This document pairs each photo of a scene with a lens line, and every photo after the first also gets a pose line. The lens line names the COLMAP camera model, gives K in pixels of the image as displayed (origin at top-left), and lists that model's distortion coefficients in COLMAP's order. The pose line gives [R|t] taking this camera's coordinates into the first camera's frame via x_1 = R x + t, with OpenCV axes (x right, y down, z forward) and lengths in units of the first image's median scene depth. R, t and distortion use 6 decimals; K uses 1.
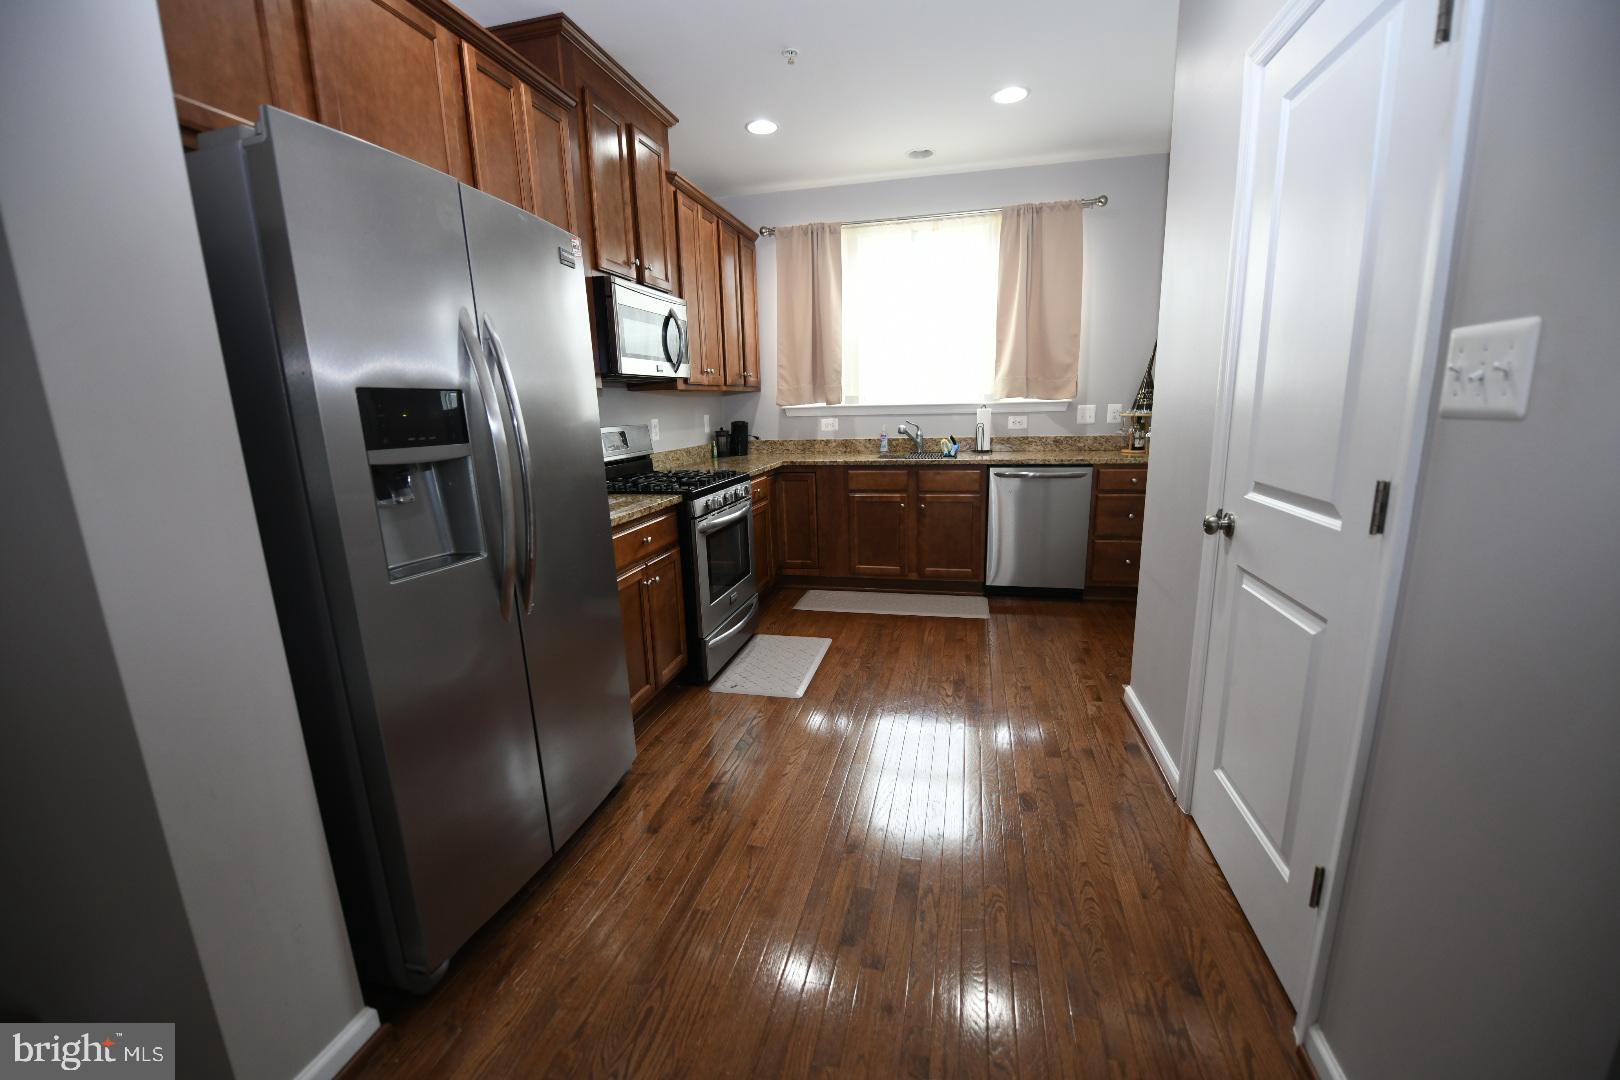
lens RADIAL K [[648.3, 0, 808.6], [0, 648.3, 544.2], [0, 0, 1]] dist [-0.019247, -0.001127]
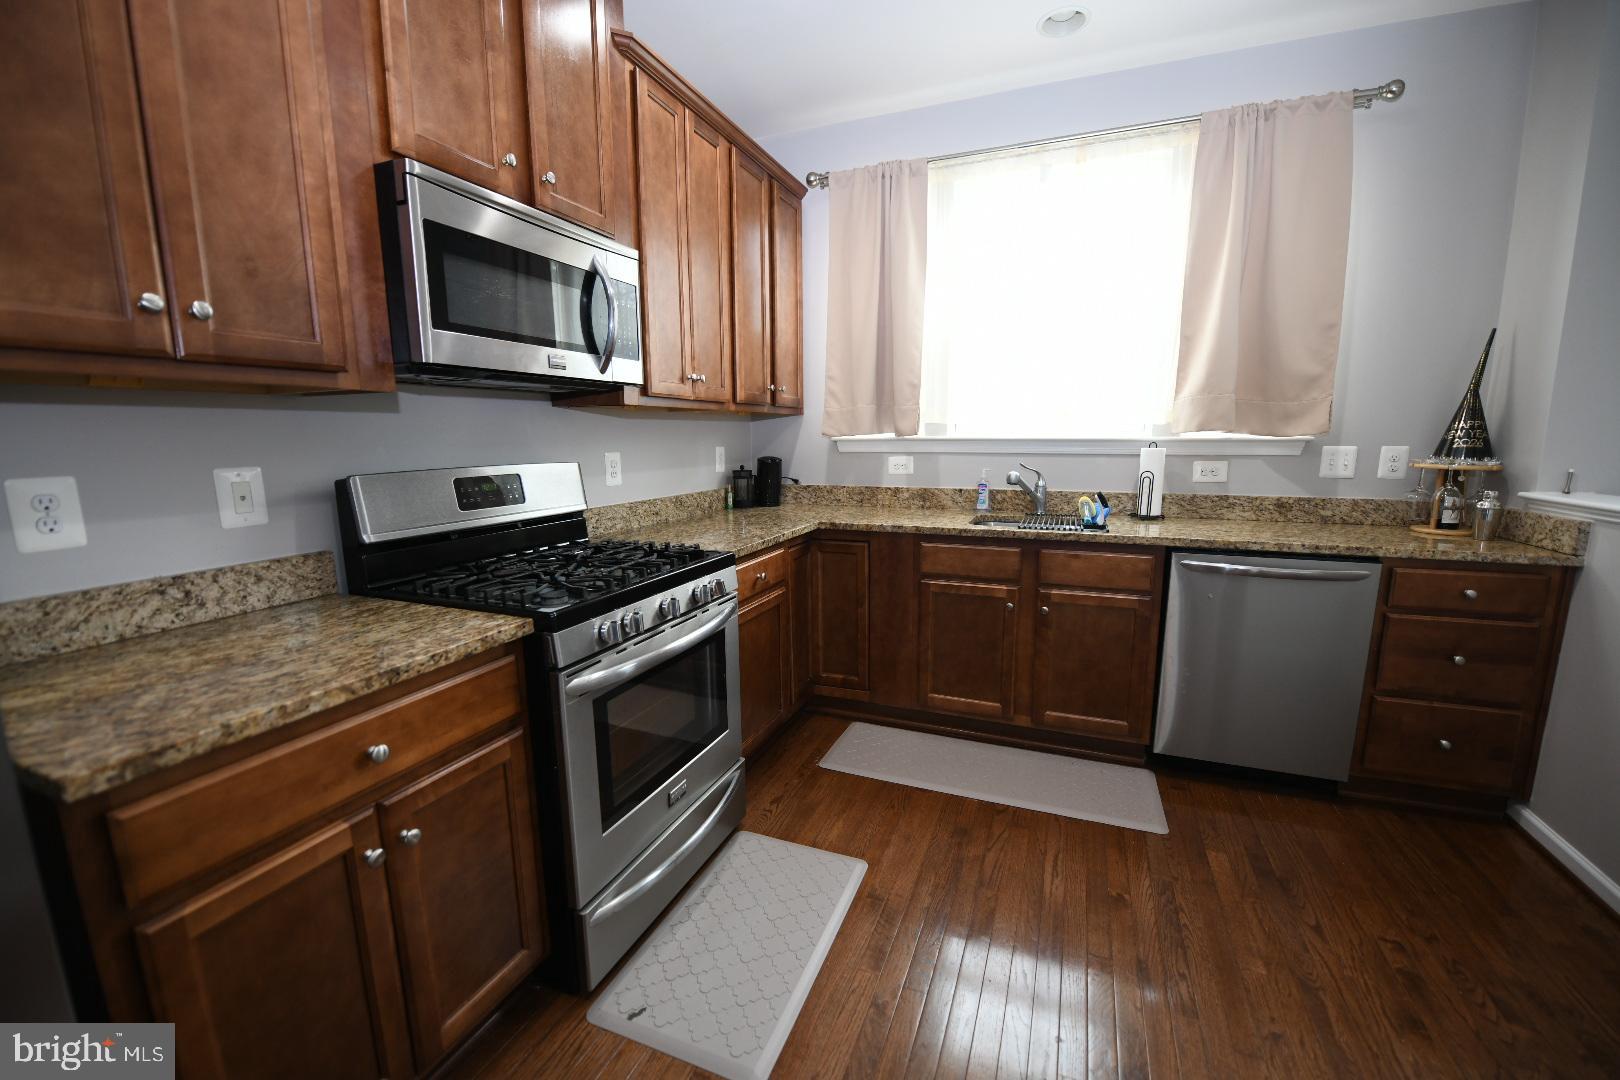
lens RADIAL K [[648.3, 0, 808.6], [0, 648.3, 544.2], [0, 0, 1]] dist [-0.019247, -0.001127]
pose [[0.988259, 0.045544, -0.145845, 0.045918], [-0.052066, 0.997793, -0.041215, -0.082133], [0.143646, 0.048324, 0.988449, 0.381158]]
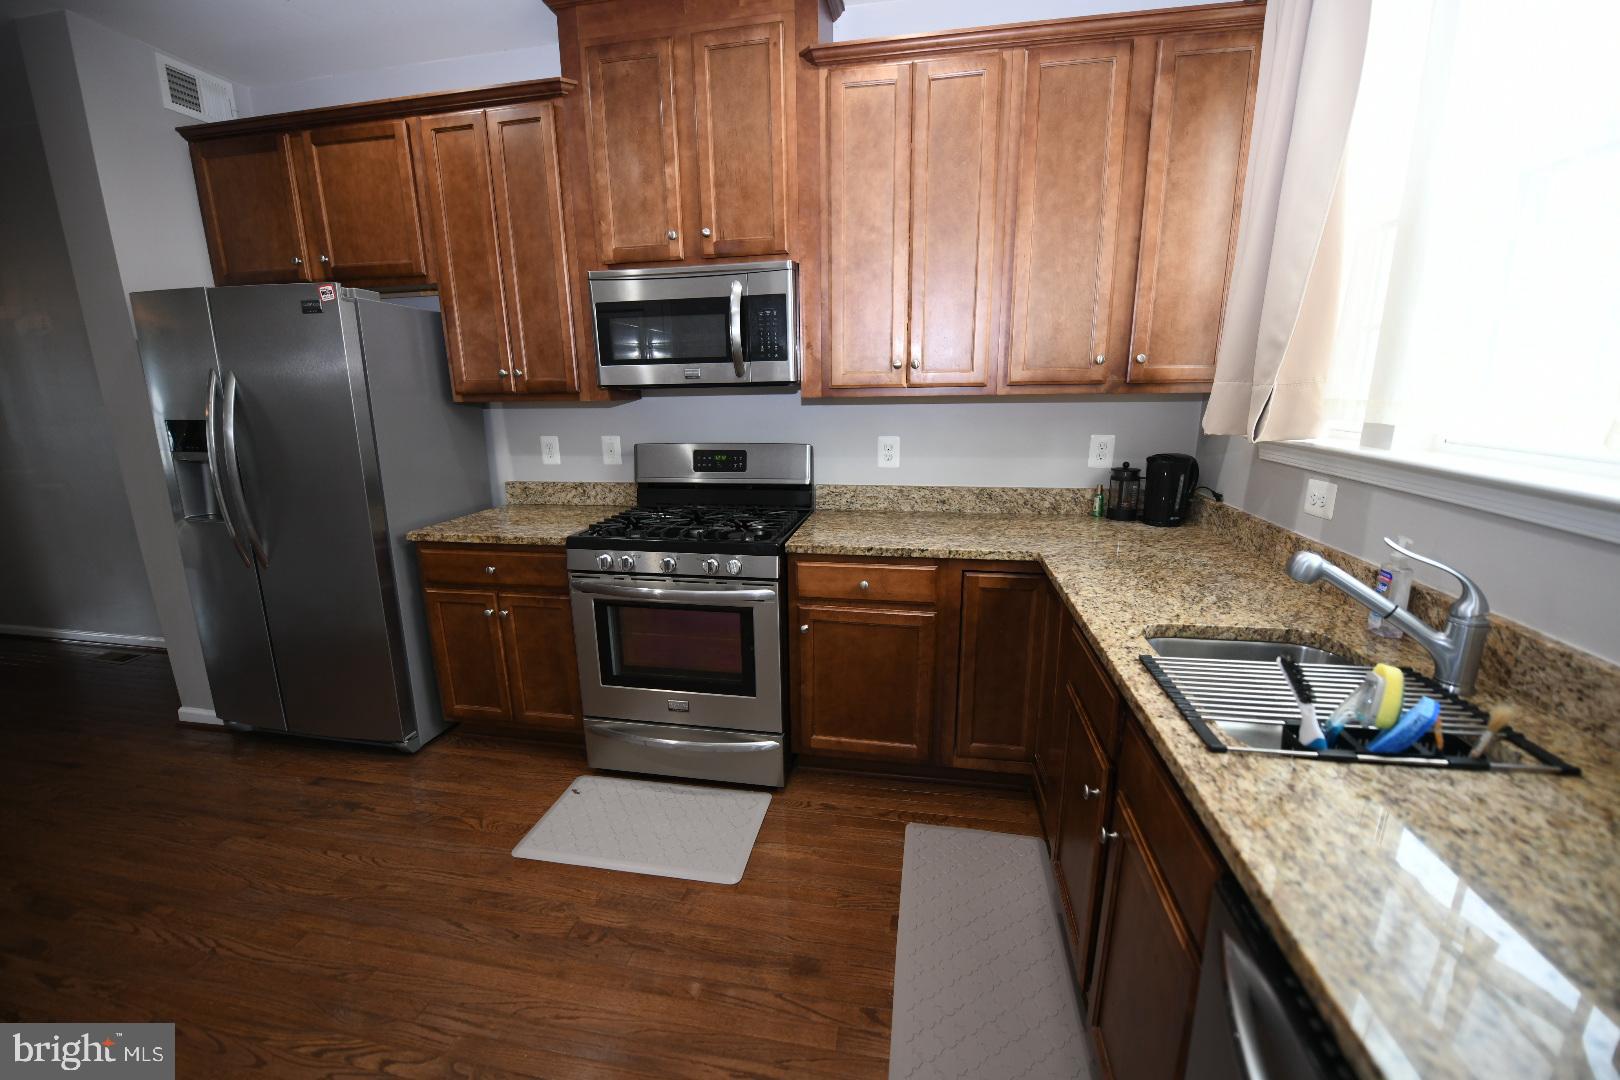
lens RADIAL K [[648.3, 0, 808.6], [0, 648.3, 544.2], [0, 0, 1]] dist [-0.019247, -0.001127]
pose [[0.052625, 0.263347, -0.963265, 0.409177], [-0.199818, 0.947871, 0.248222, -0.223616], [0.978419, 0.179416, 0.102503, 0.820442]]
